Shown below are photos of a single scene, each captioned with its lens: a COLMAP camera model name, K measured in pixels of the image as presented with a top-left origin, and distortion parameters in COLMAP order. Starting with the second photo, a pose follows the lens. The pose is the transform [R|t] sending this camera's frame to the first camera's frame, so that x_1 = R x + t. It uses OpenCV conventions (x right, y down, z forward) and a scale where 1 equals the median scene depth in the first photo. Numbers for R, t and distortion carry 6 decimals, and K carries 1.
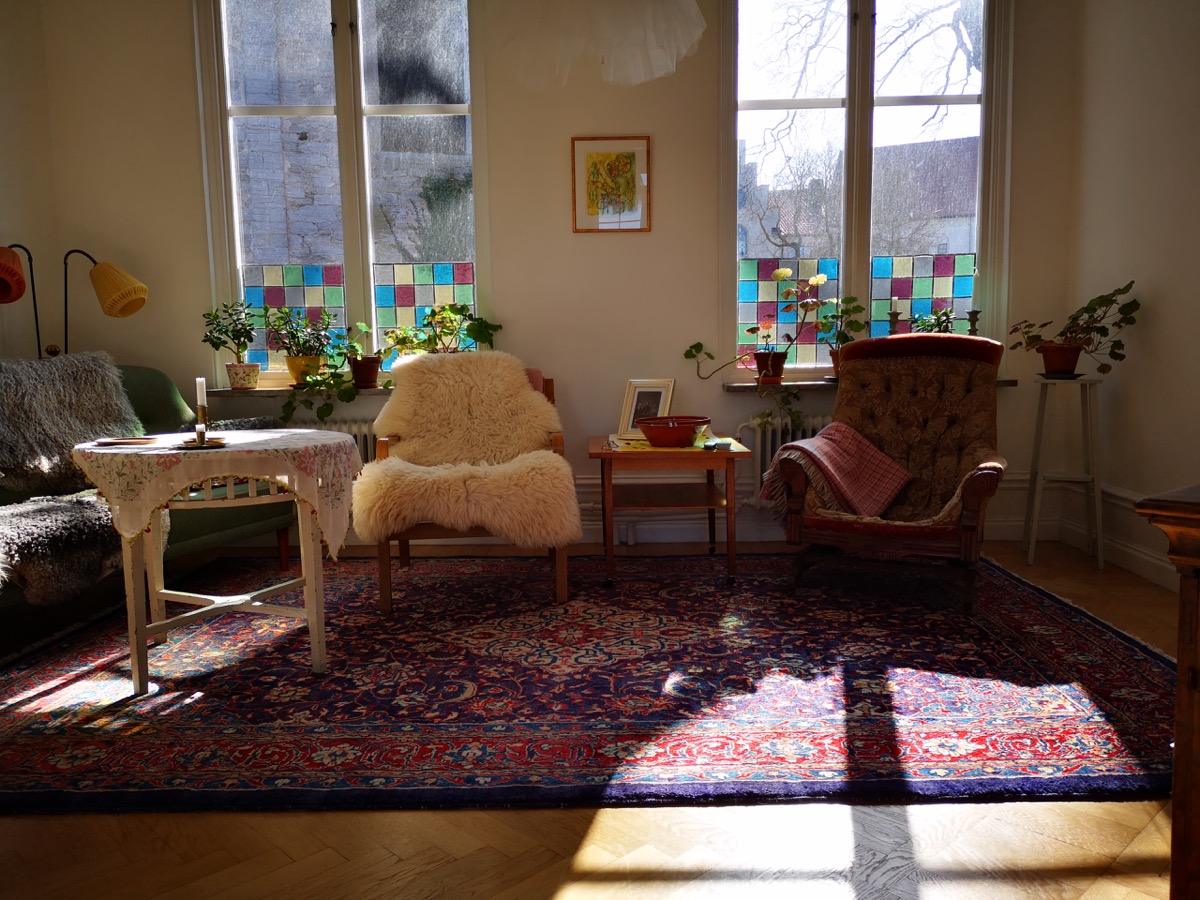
lens RADIAL K [[971.3, 0, 603.2], [0, 971.3, 451.8], [0, 0, 1]] dist [0.142256, -0.180768]
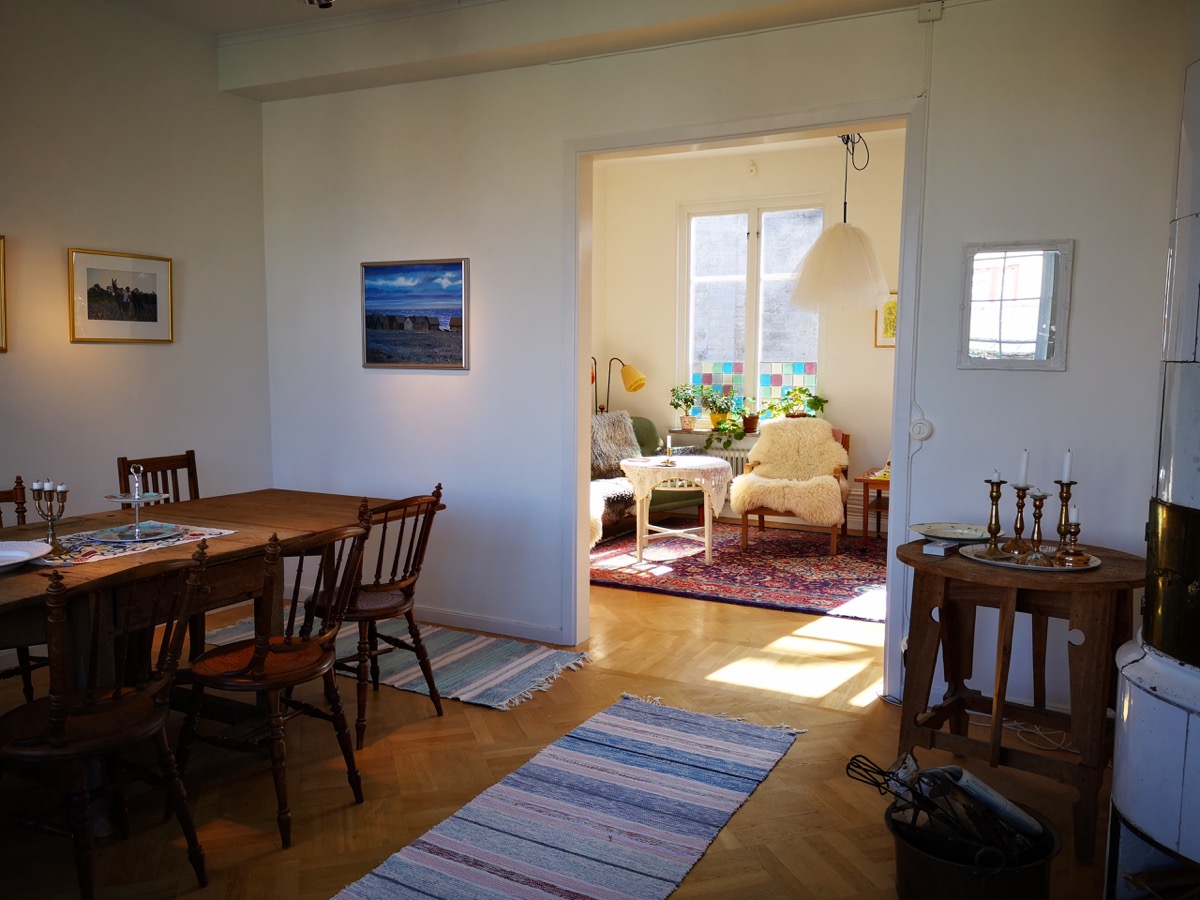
lens RADIAL K [[971.3, 0, 603.2], [0, 971.3, 451.8], [0, 0, 1]] dist [0.142256, -0.180768]
pose [[0.902202, 0.064019, -0.426536, 0.327276], [-0.063997, 0.997846, 0.014400, -0.043462], [0.426539, 0.014305, 0.904356, -0.858952]]
